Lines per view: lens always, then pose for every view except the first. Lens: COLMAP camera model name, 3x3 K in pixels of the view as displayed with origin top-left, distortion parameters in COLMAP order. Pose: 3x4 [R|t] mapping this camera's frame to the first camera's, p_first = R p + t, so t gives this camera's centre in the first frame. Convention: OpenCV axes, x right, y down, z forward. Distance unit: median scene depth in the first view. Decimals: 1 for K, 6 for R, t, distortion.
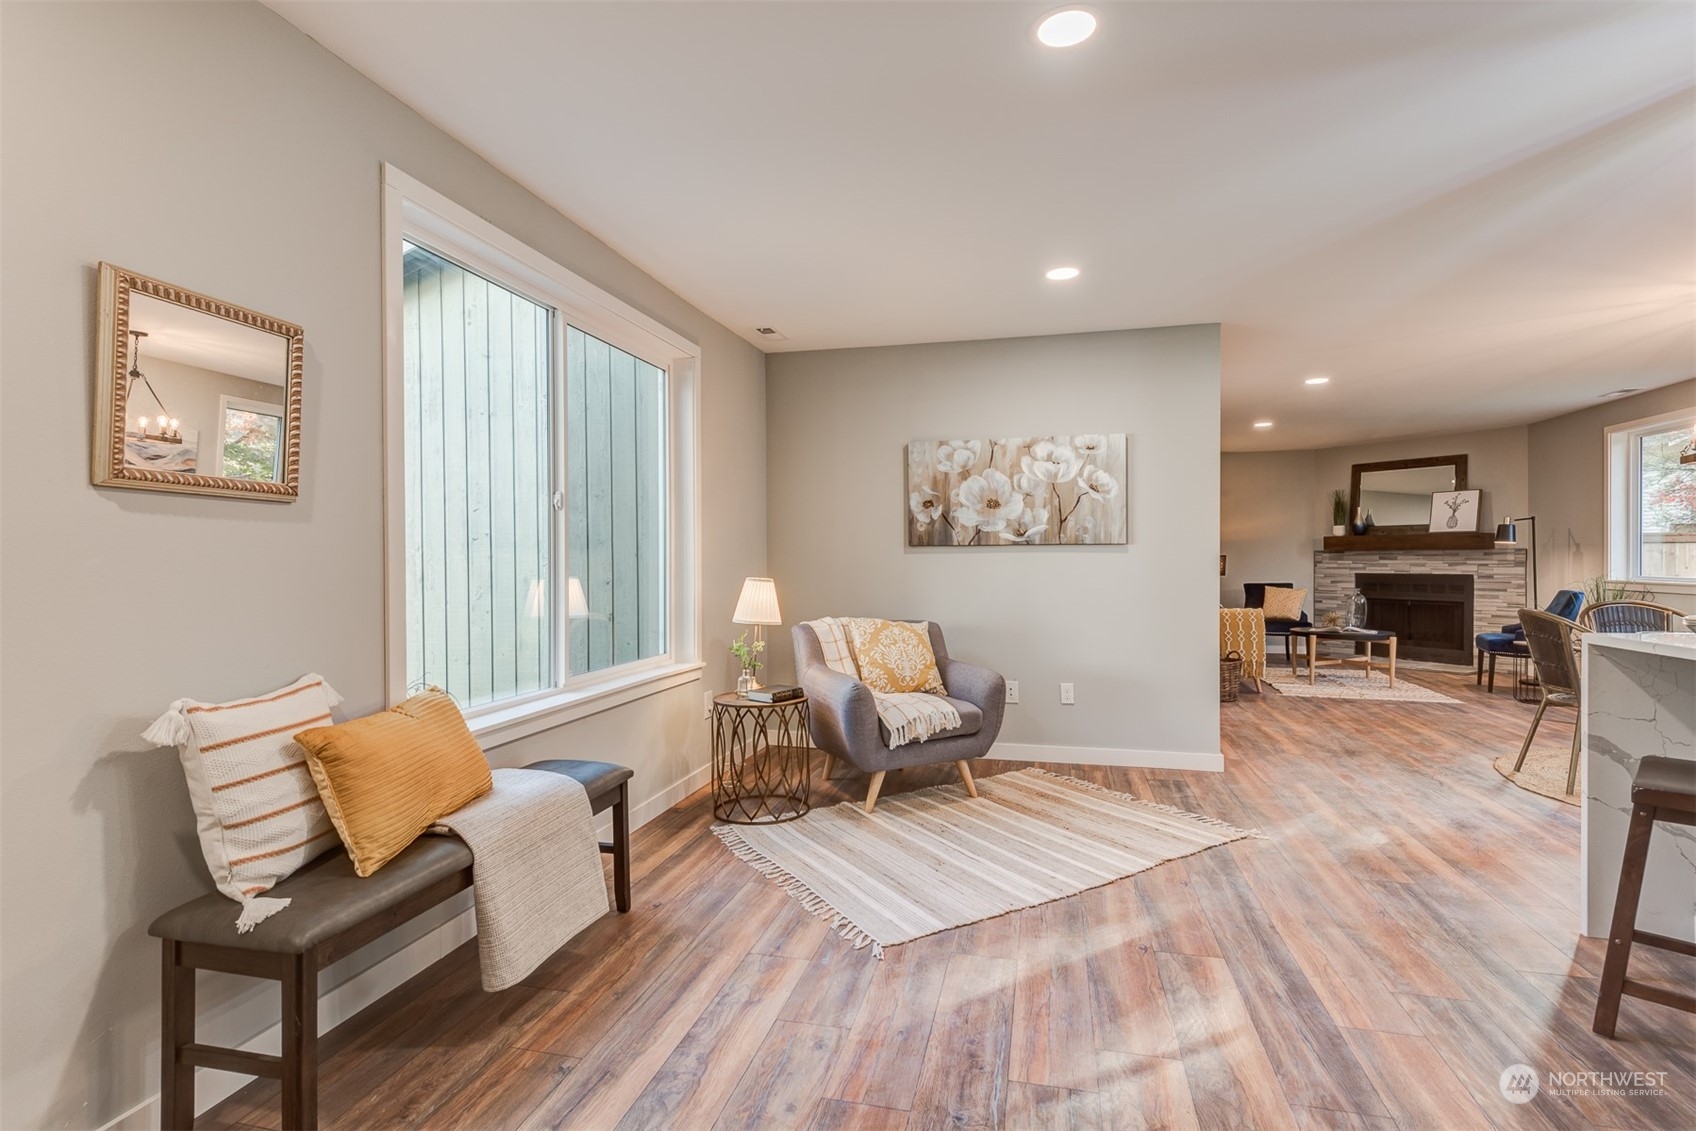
lens RADIAL K [[808.7, 0, 846.9], [0, 808.7, 567.5], [0, 0, 1]] dist [0.011746, -0.000733]
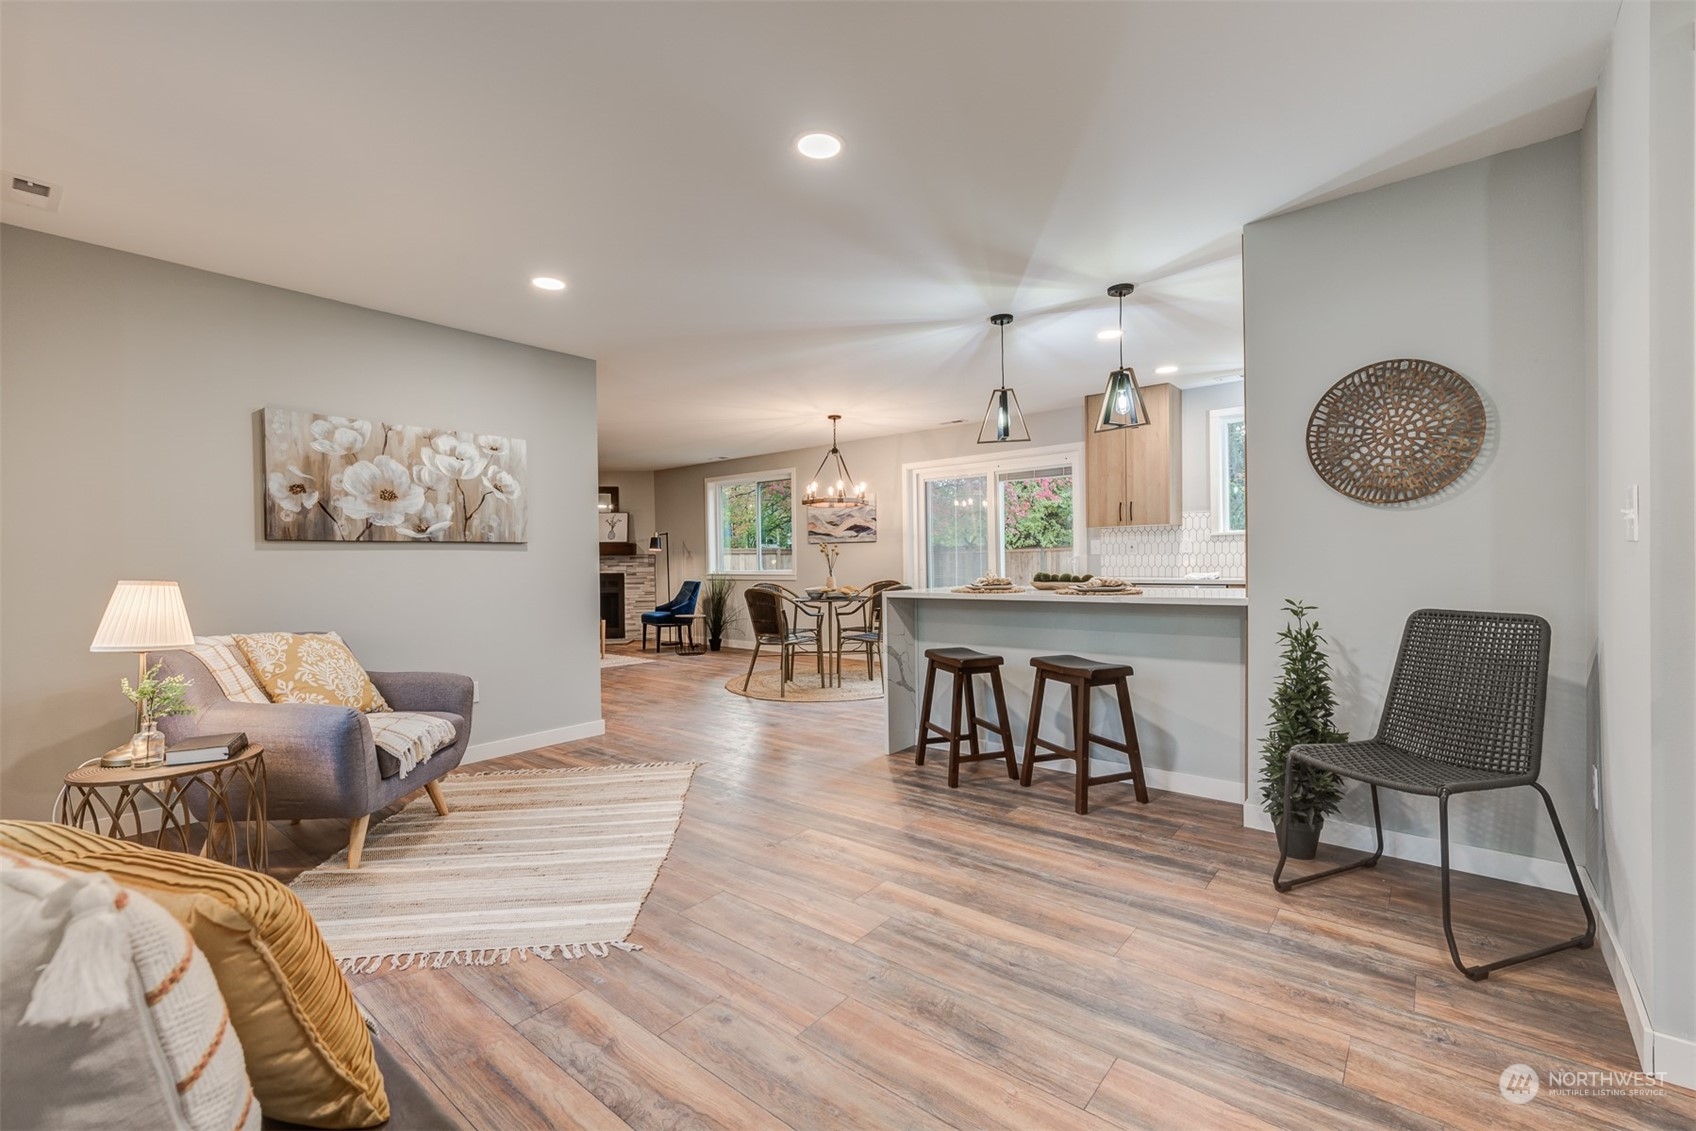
lens RADIAL K [[725.7, 0, 851.3], [0, 725.7, 568.2], [0, 0, 1]] dist [0.004893, 0.000151]
pose [[0.419552, -0.009859, 0.907678, -0.336999], [0.020742, 0.999784, 0.001272, 0.011632], [-0.907494, 0.018293, 0.419666, 0.199674]]
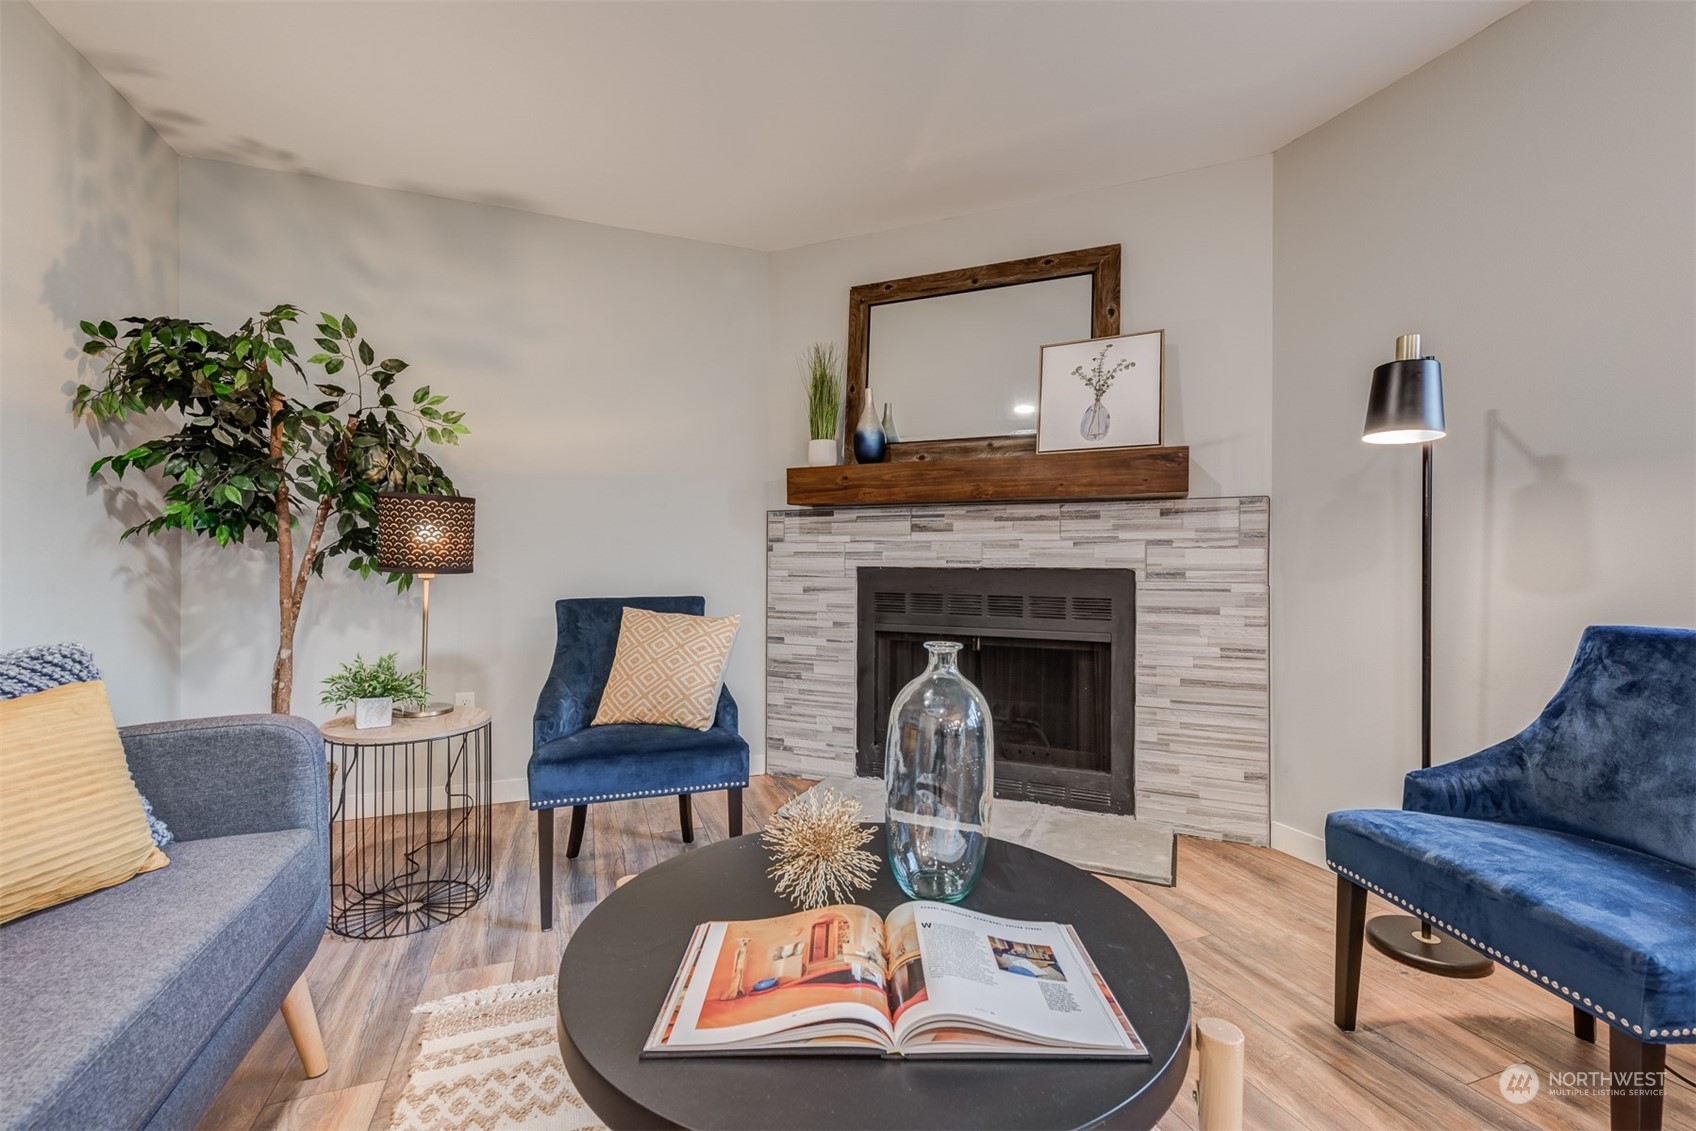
lens RADIAL K [[730.9, 0, 848.4], [0, 730.9, 564.0], [0, 0, 1]] dist [-0.000052, 0.000000]
pose [[0.816383, 0.003103, 0.577503, 0.790196], [-0.001646, 0.999994, -0.003047, 0.013000], [-0.577509, 0.001537, 0.816383, 1.346976]]
